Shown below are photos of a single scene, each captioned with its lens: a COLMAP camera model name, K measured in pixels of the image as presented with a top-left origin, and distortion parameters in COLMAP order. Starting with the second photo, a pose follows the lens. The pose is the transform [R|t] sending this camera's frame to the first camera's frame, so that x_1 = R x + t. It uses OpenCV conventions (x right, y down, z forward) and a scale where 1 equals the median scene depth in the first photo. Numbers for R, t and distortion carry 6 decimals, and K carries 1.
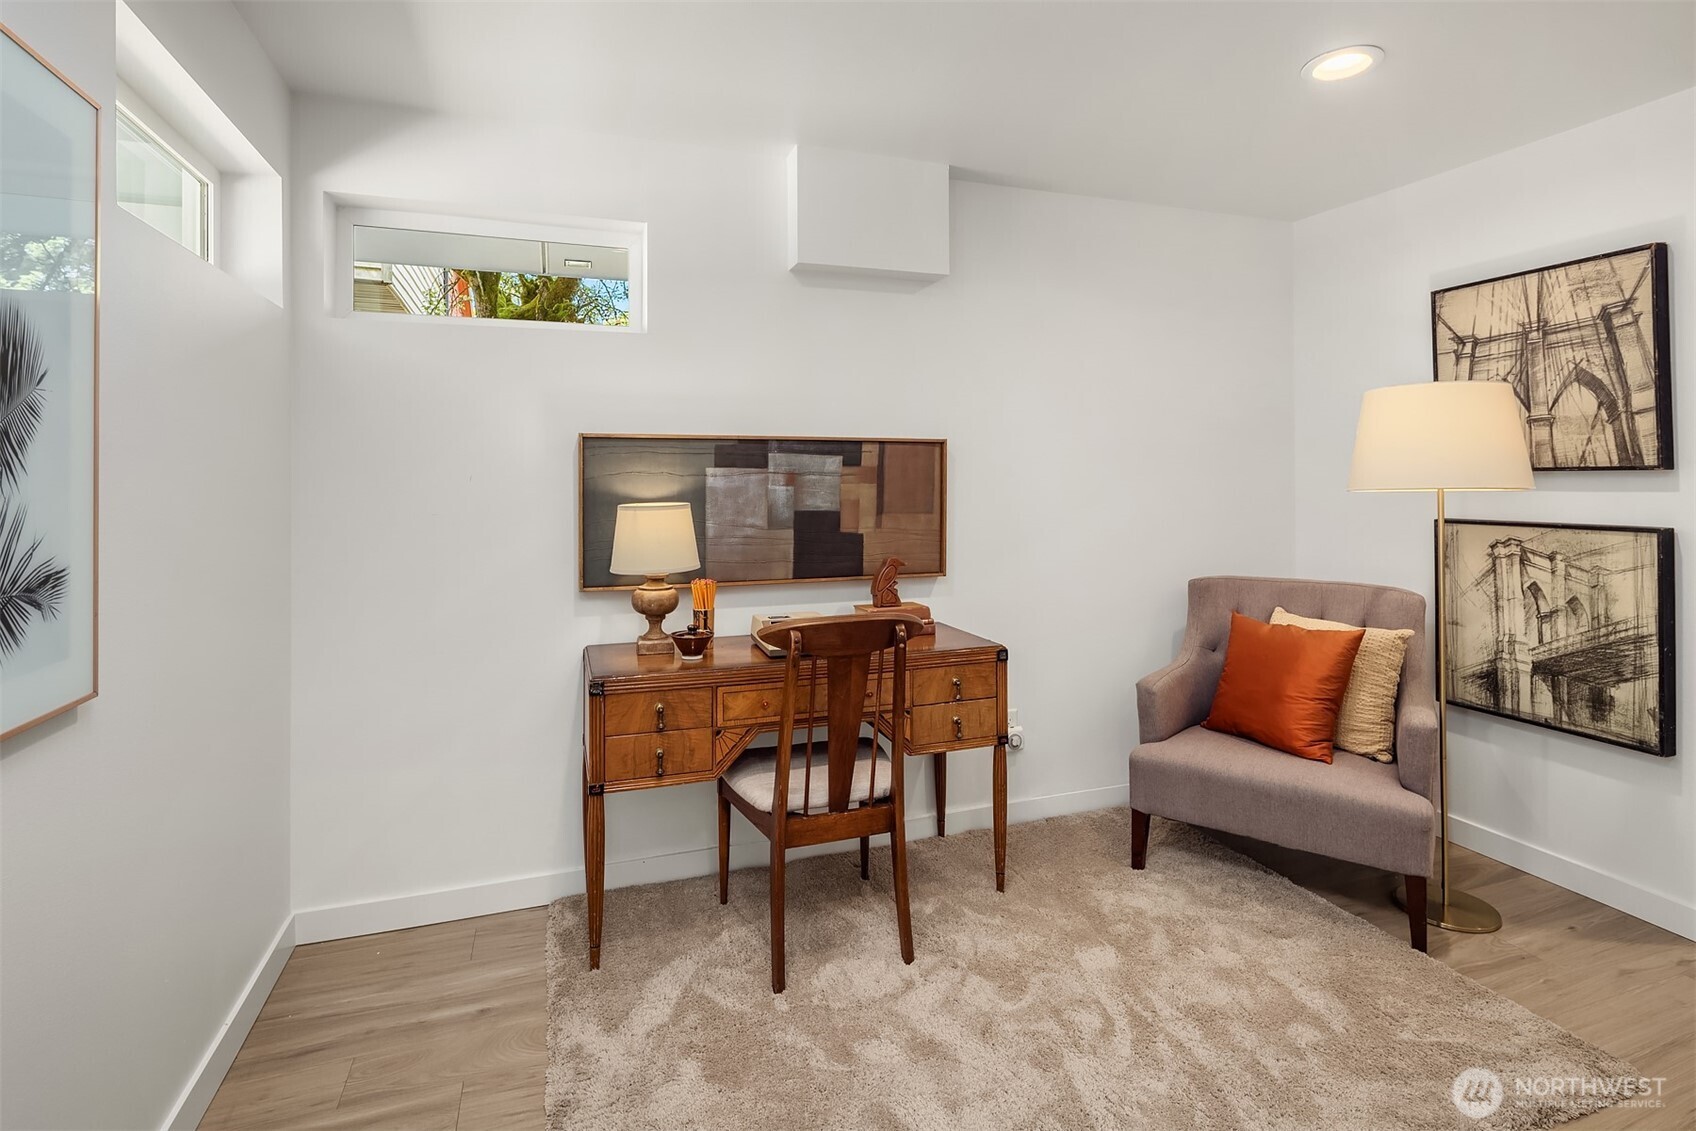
lens RADIAL K [[839.3, 0, 840.2], [0, 839.3, 478.6], [0, 0, 1]] dist [0.004881, -0.004876]
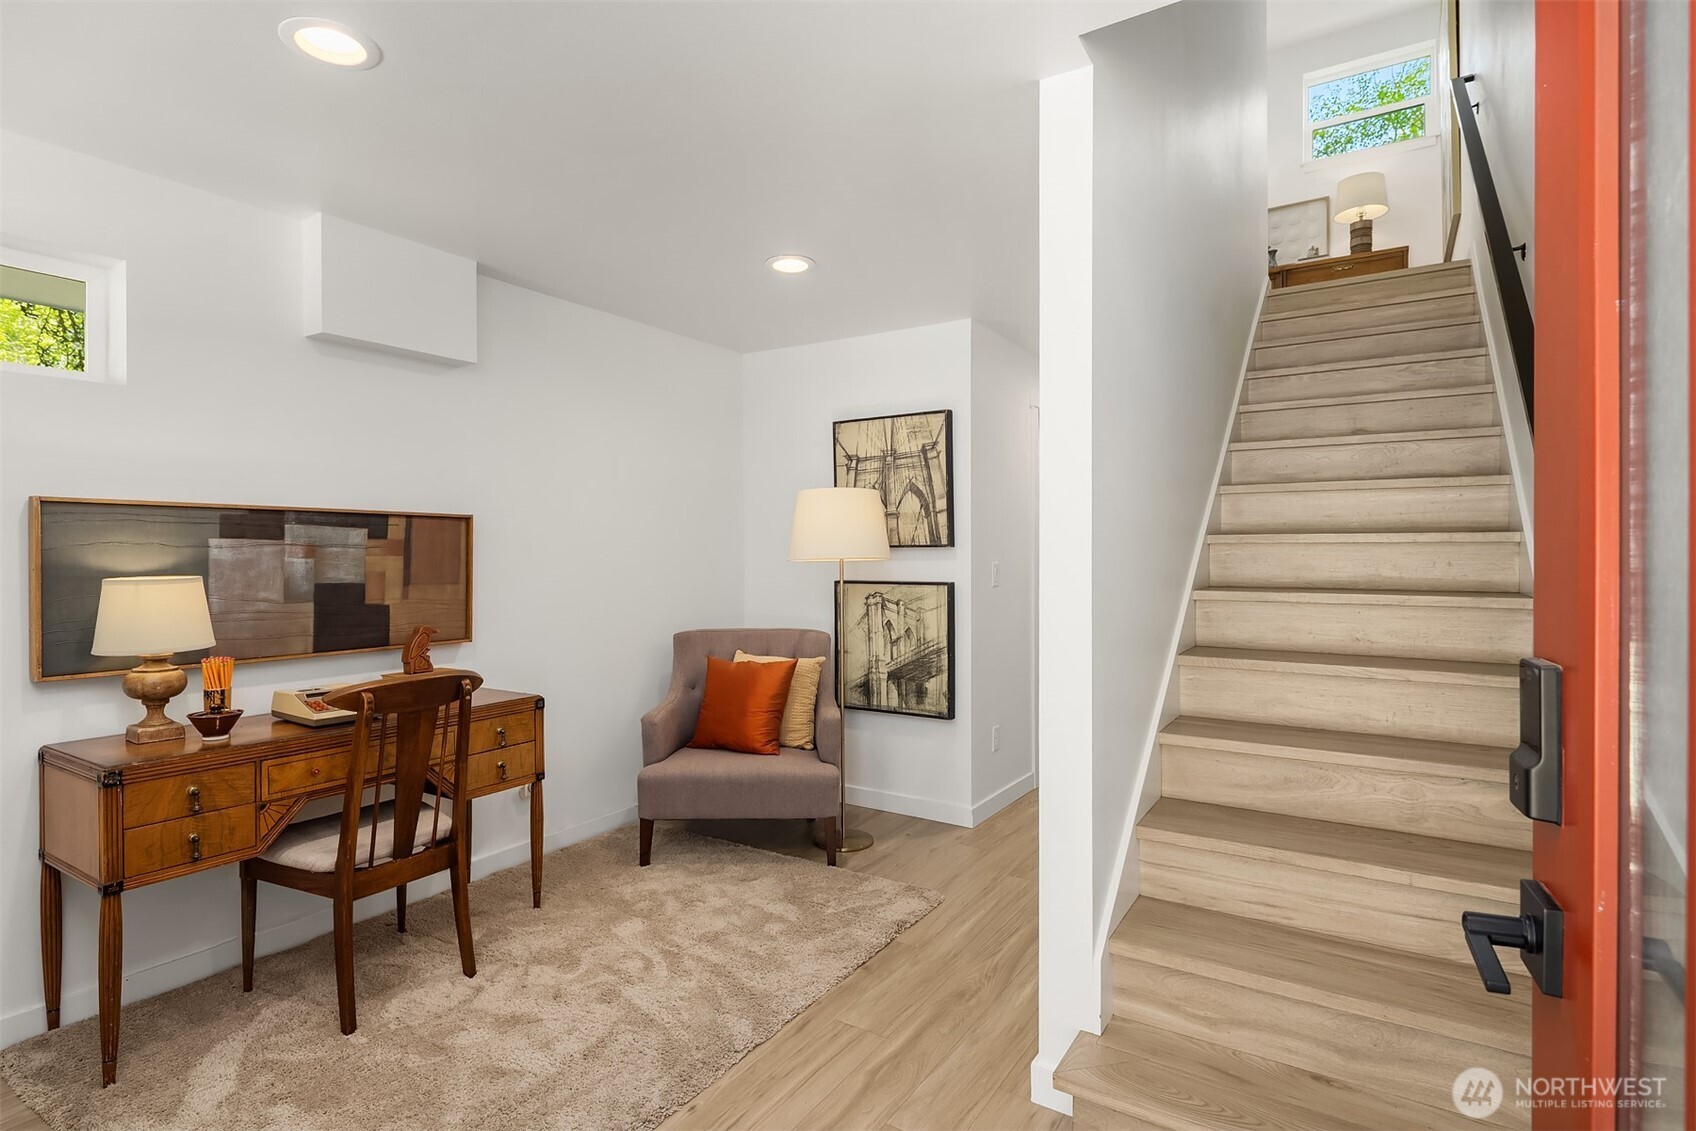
lens RADIAL K [[839.3, 0, 848.5], [0, 839.3, 569.8], [0, 0, 1]] dist [0.004881, -0.004876]
pose [[0.791658, -0.010008, 0.610883, -0.174495], [-0.001213, 0.999838, 0.017953, 0.004228], [-0.610964, -0.014953, 0.791517, -0.173750]]
